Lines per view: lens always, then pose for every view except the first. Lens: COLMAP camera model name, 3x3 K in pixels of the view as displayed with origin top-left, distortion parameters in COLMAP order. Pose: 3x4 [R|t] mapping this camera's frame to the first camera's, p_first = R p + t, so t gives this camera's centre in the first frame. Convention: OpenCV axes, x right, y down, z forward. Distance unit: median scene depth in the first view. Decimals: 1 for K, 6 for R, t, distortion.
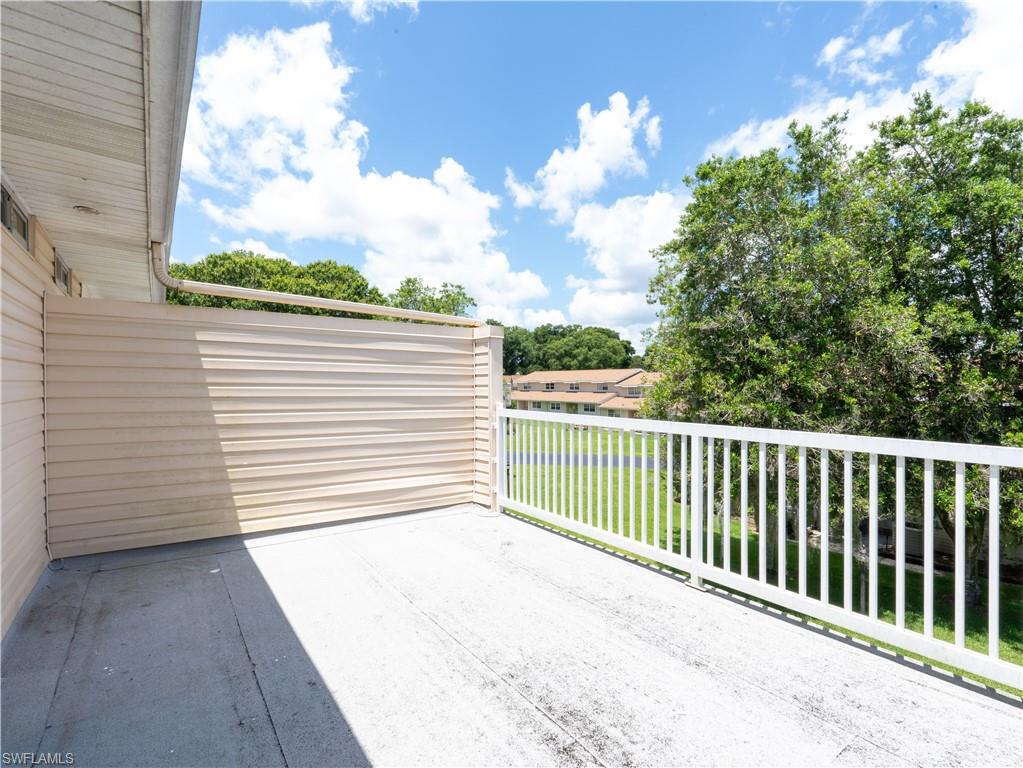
lens RADIAL K [[501.5, 0, 520.7], [0, 501.5, 381.7], [0, 0, 1]] dist [0.005460, -0.003568]
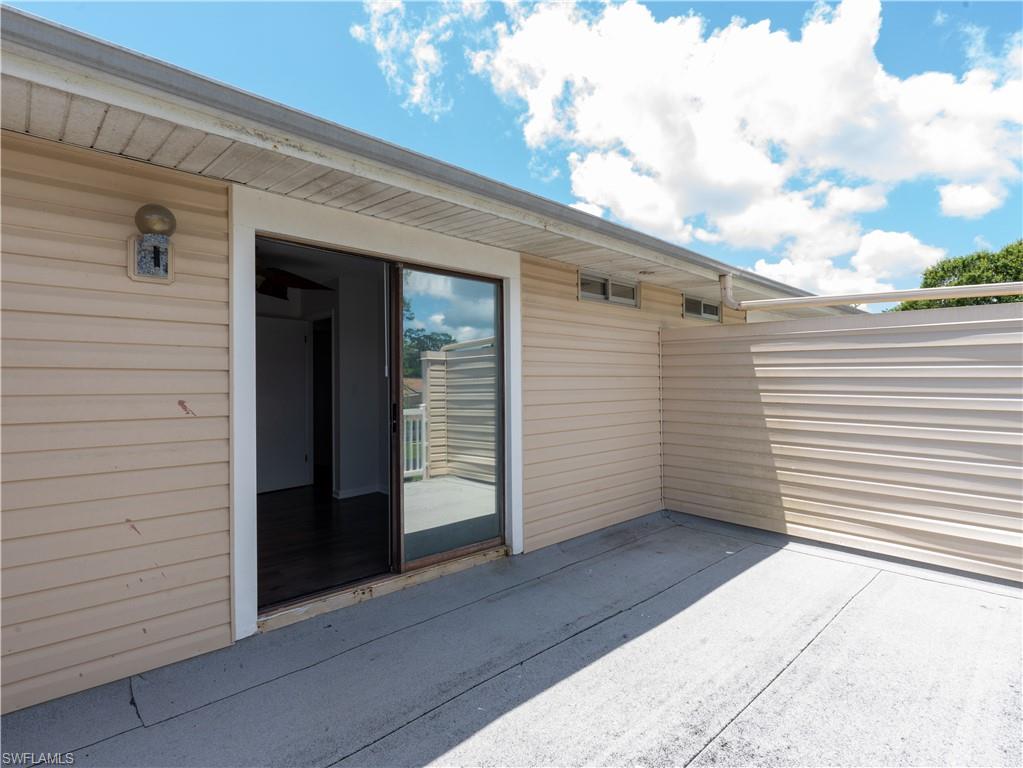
lens RADIAL K [[501.5, 0, 502.2], [0, 501.5, 382.5], [0, 0, 1]] dist [0.005460, -0.003568]
pose [[0.164330, -0.004653, -0.986394, 0.614109], [0.006362, 0.999973, -0.003657, -0.021075], [0.986385, -0.005675, 0.164355, 0.398718]]
